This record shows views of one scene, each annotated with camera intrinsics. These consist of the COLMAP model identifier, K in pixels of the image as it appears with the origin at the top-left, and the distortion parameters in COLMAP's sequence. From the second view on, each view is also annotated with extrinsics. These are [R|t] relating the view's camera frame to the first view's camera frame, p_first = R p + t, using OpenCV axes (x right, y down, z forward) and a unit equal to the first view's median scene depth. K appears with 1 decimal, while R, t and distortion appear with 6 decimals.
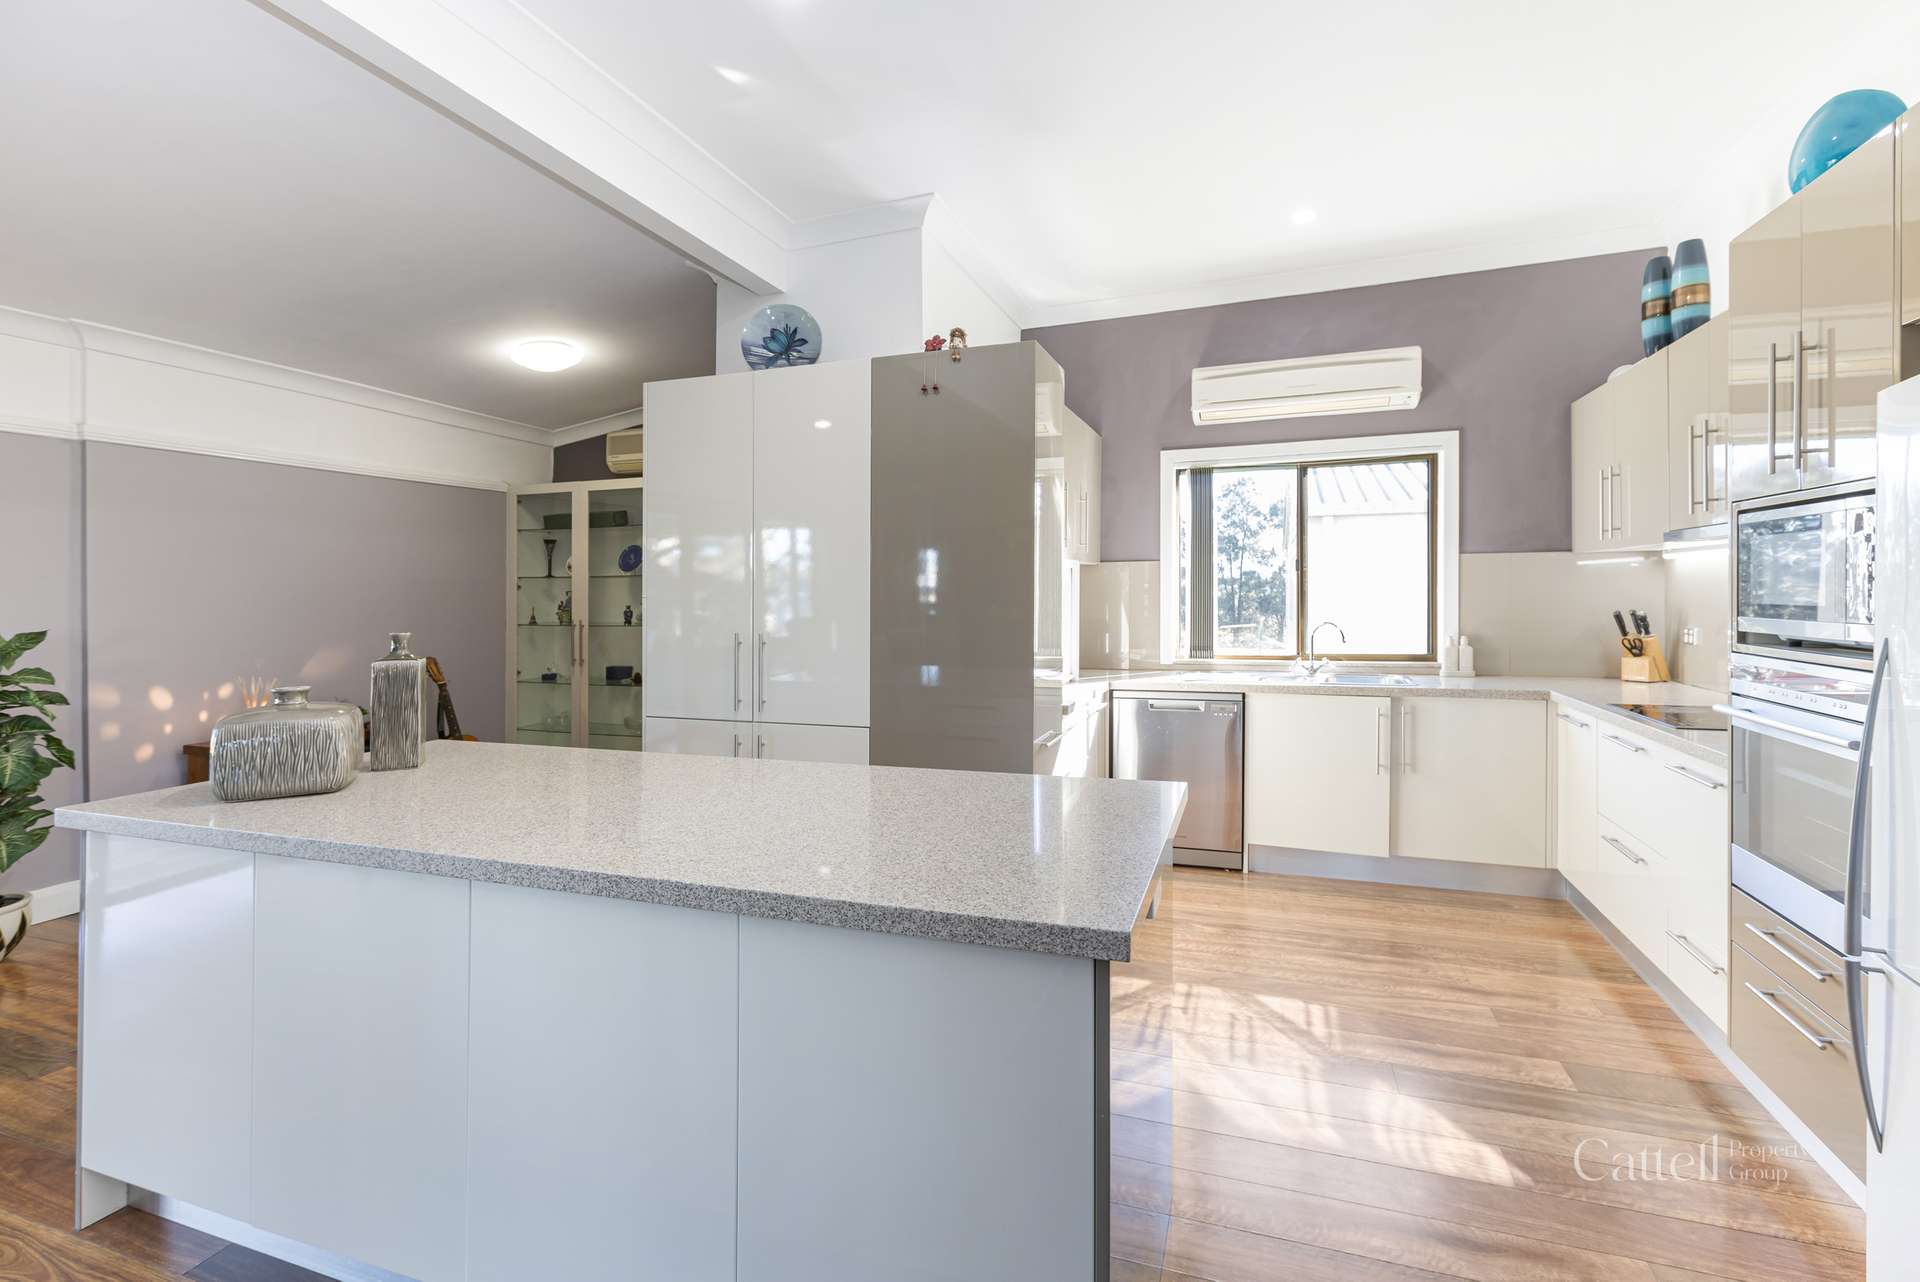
lens RADIAL K [[869.5, 0, 814.2], [0, 869.5, 672.0], [0, 0, 1]] dist [0.001432, 0.000057]
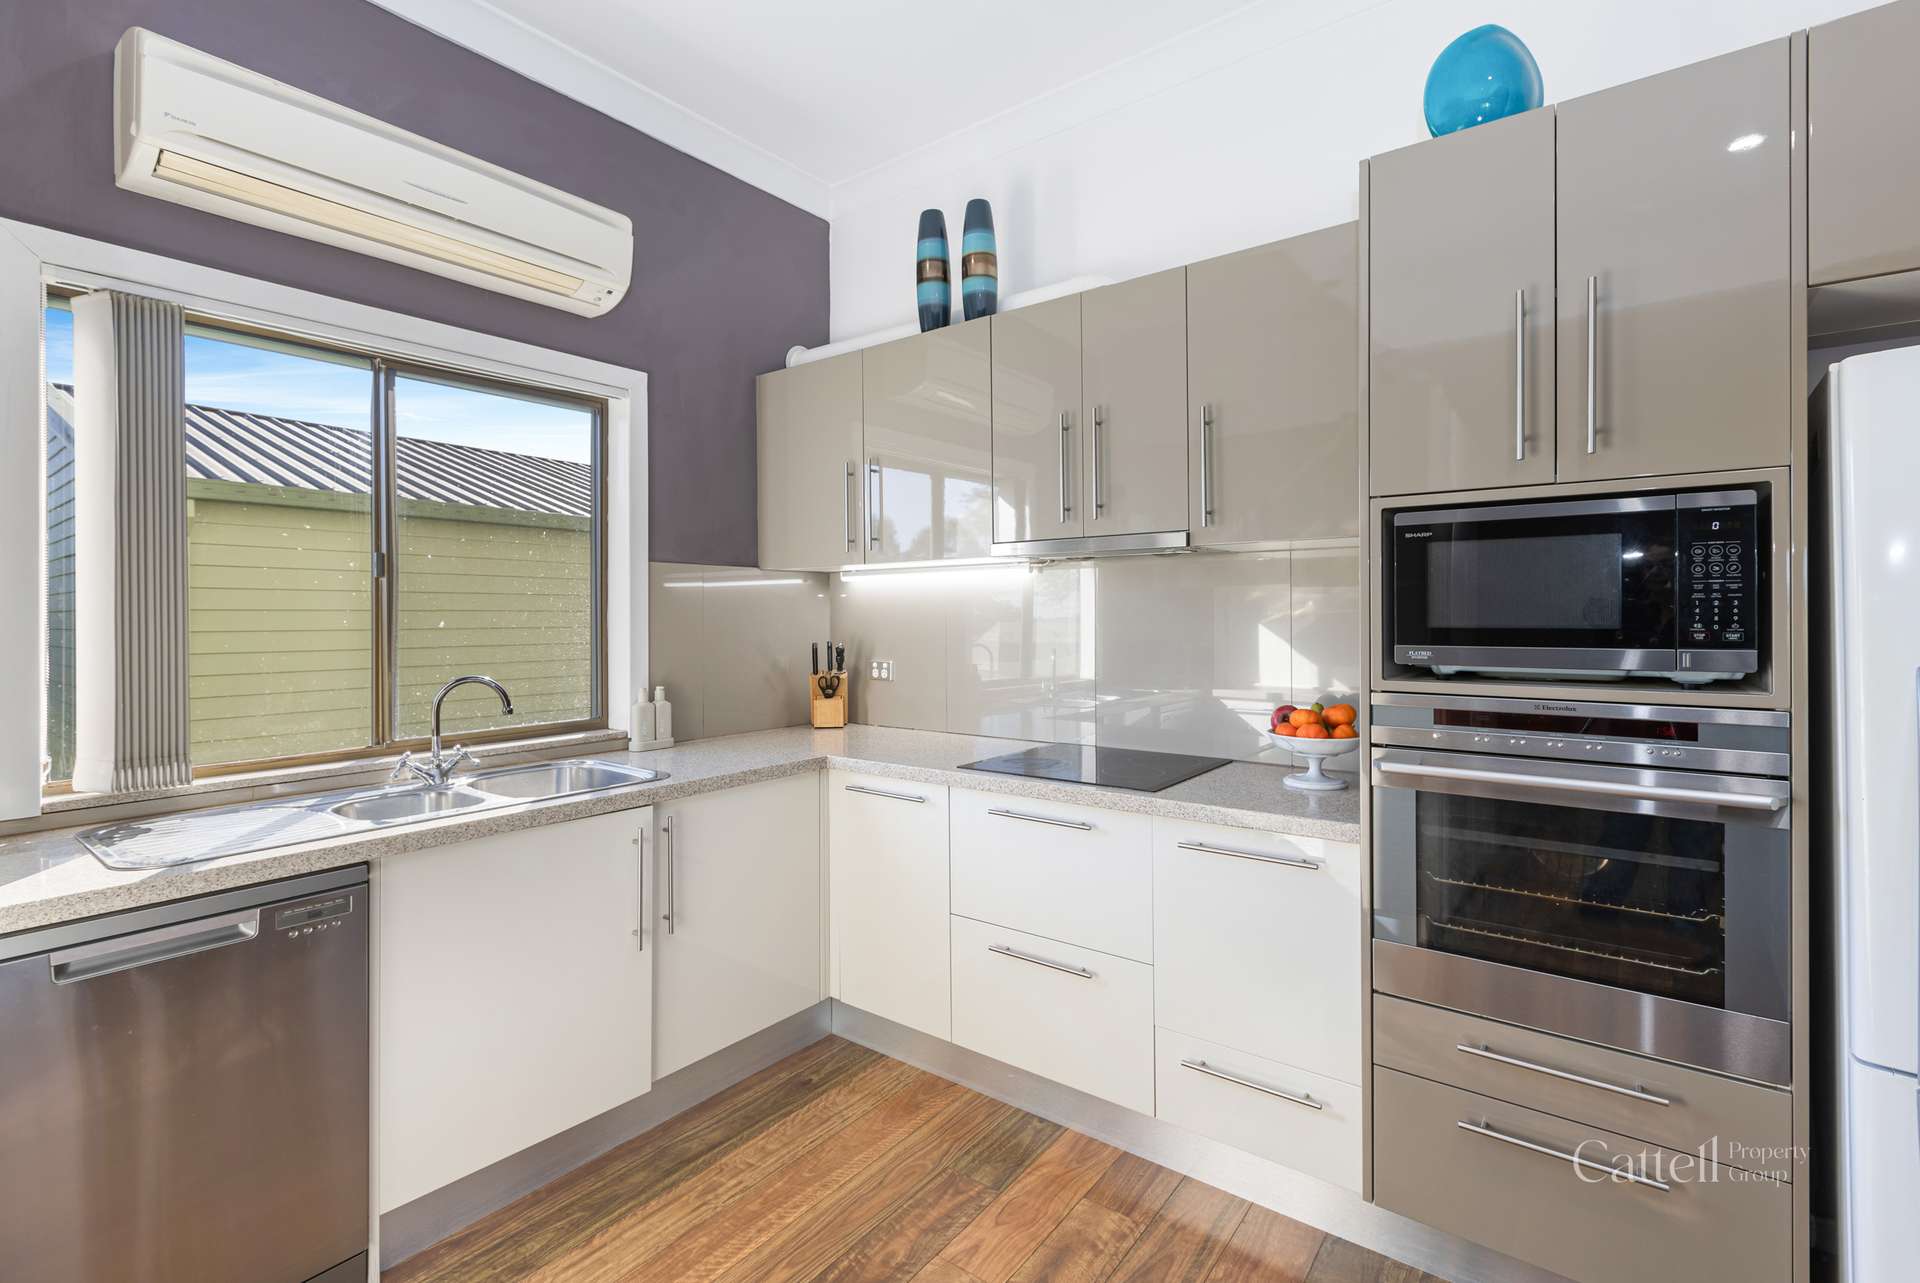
lens RADIAL K [[869.5, 0, 952.5], [0, 869.5, 614.5], [0, 0, 1]] dist [0.001432, 0.000057]
pose [[0.148190, 0.013159, 0.988871, 0.142955], [0.095527, 0.995045, -0.027557, -0.061521], [-0.984334, 0.098547, 0.146199, 0.747608]]
